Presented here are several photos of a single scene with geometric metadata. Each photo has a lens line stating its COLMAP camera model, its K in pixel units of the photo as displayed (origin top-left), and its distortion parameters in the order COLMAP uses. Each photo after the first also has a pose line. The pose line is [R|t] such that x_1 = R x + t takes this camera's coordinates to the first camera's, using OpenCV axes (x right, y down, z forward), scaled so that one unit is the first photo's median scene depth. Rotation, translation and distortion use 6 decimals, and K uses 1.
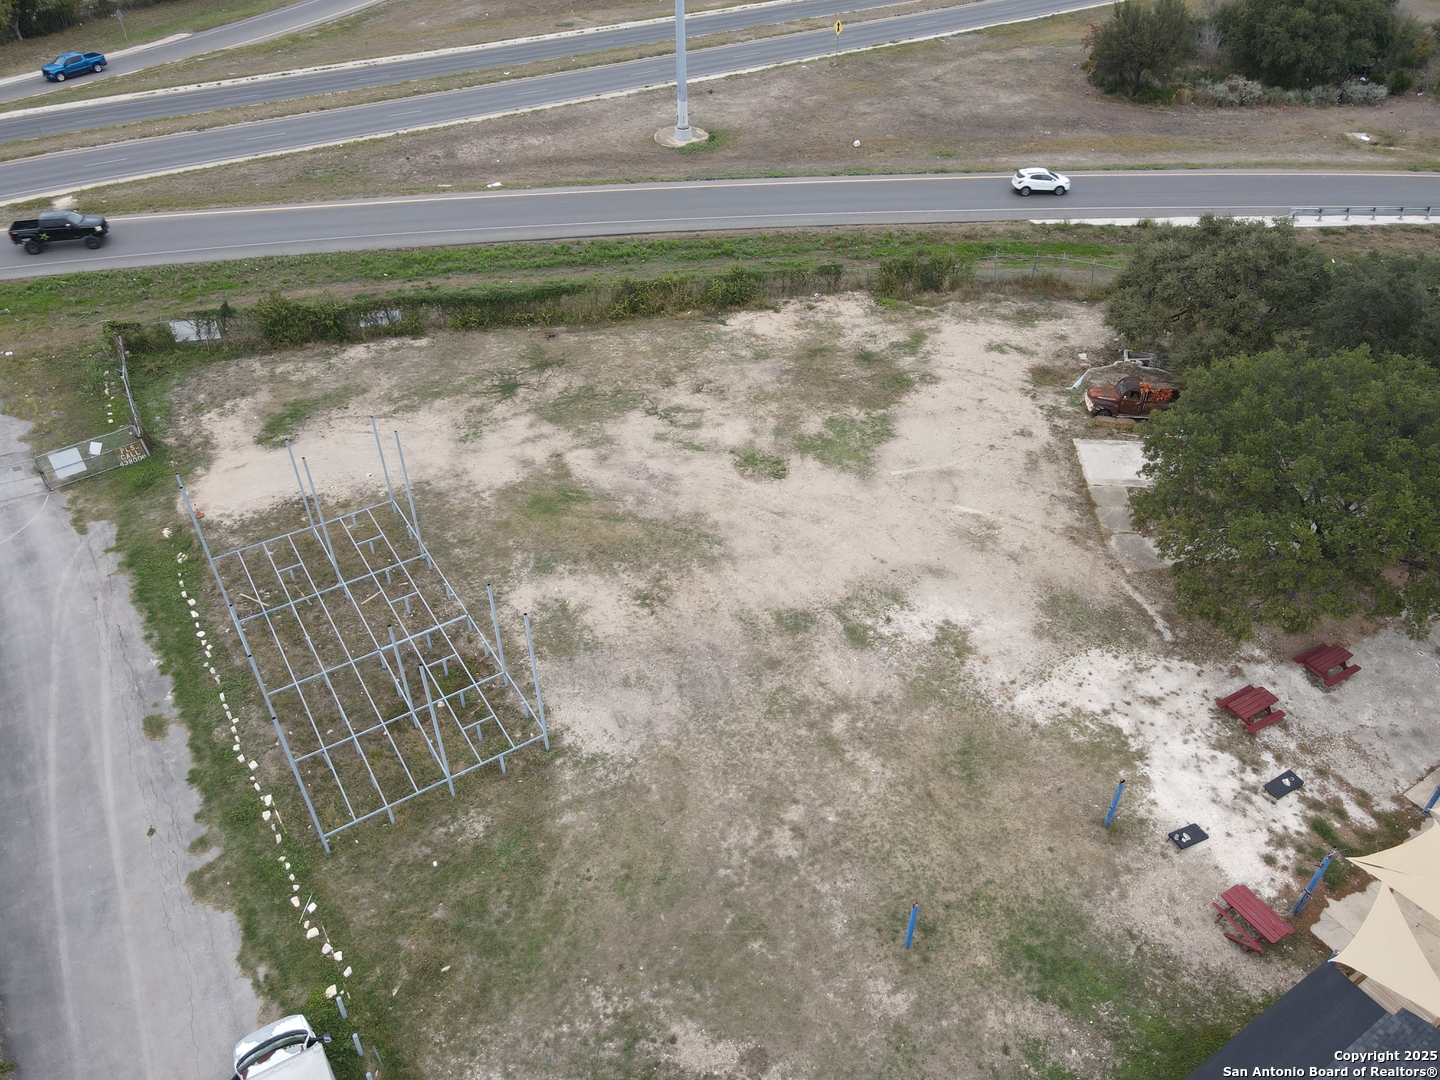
lens RADIAL K [[1054.4, 0, 716.9], [0, 1054.4, 534.4], [0, 0, 1]] dist [0.017399, -0.001903]
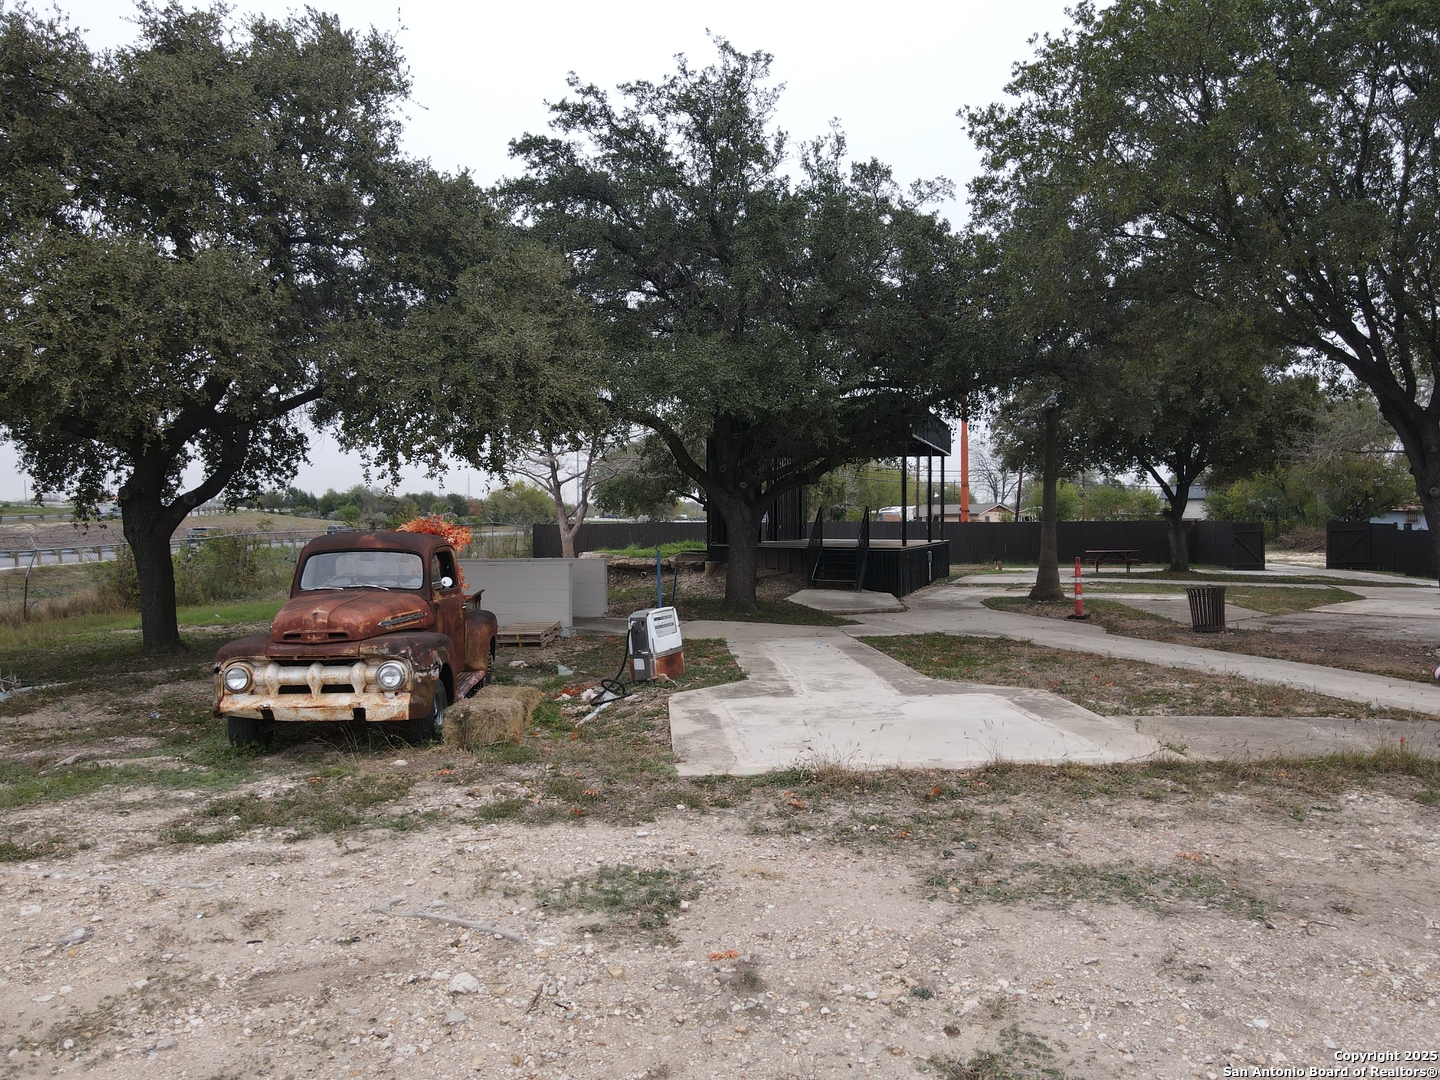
lens RADIAL K [[1054.4, 0, 721.2], [0, 1054.4, 533.5], [0, 0, 1]] dist [0.017399, -0.001903]
pose [[-0.166127, -0.009639, 0.986057, 0.229908], [0.619894, 0.776647, 0.112029, -0.155138], [-0.766899, 0.629862, -0.123047, 1.187490]]
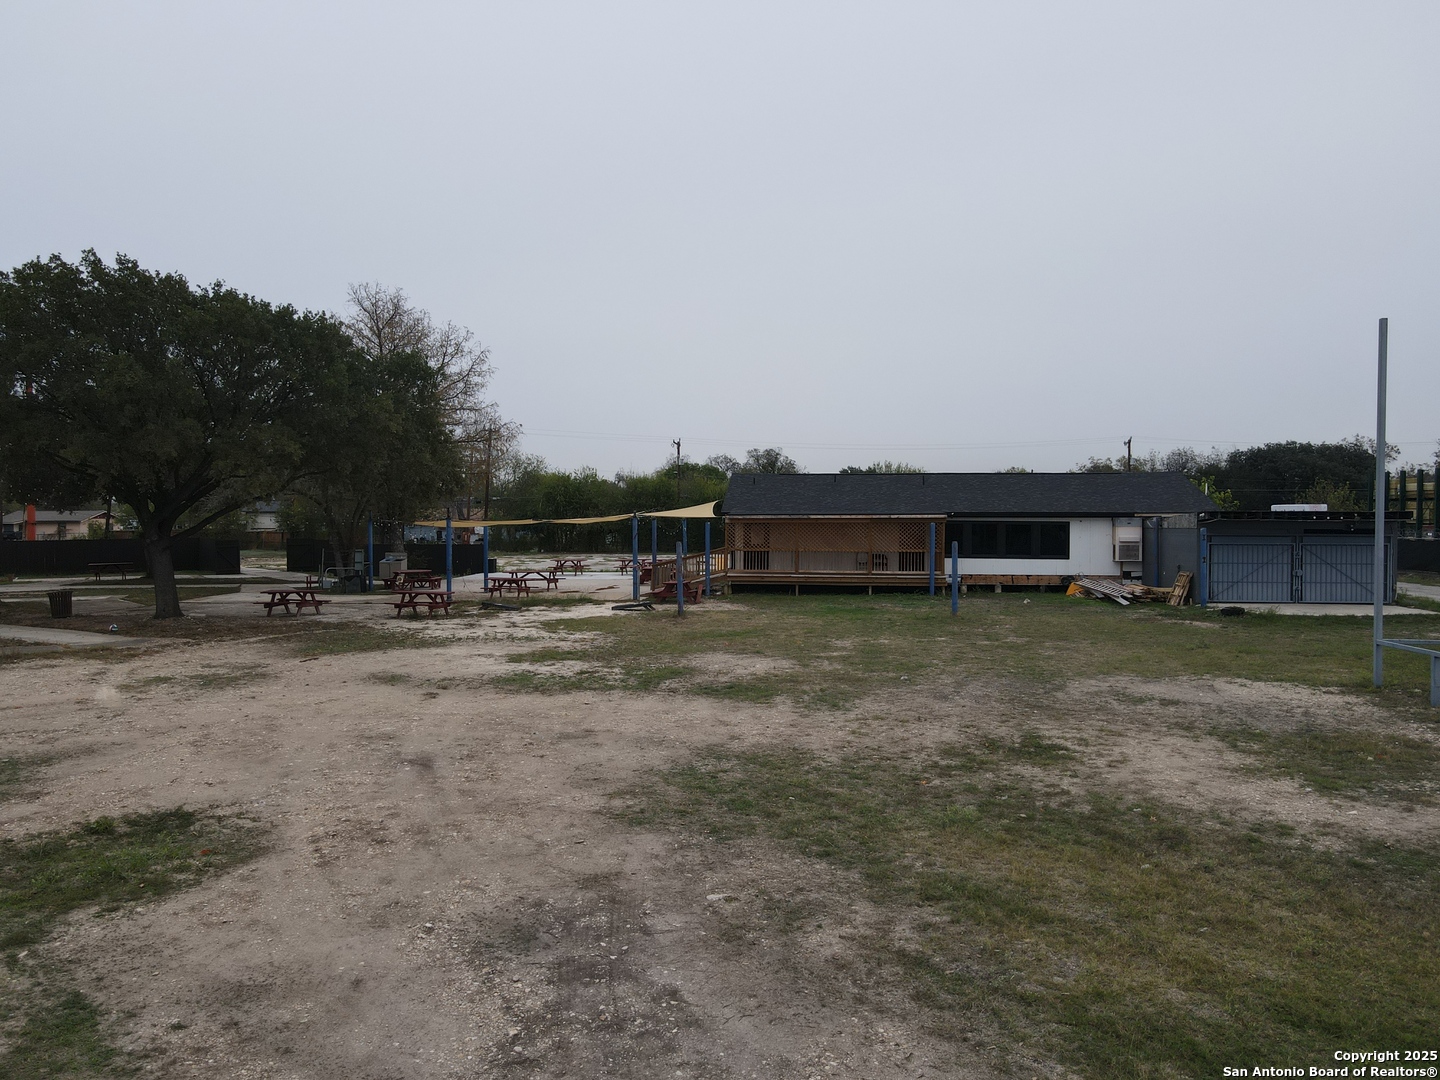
lens RADIAL K [[1054.4, 0, 717.2], [0, 1054.4, 543.8], [0, 0, 1]] dist [0.017399, -0.001903]
pose [[-0.785660, -0.013111, 0.618519, -0.191083], [0.389148, 0.766741, 0.510560, -0.192698], [-0.480938, 0.641822, -0.597296, 1.197519]]
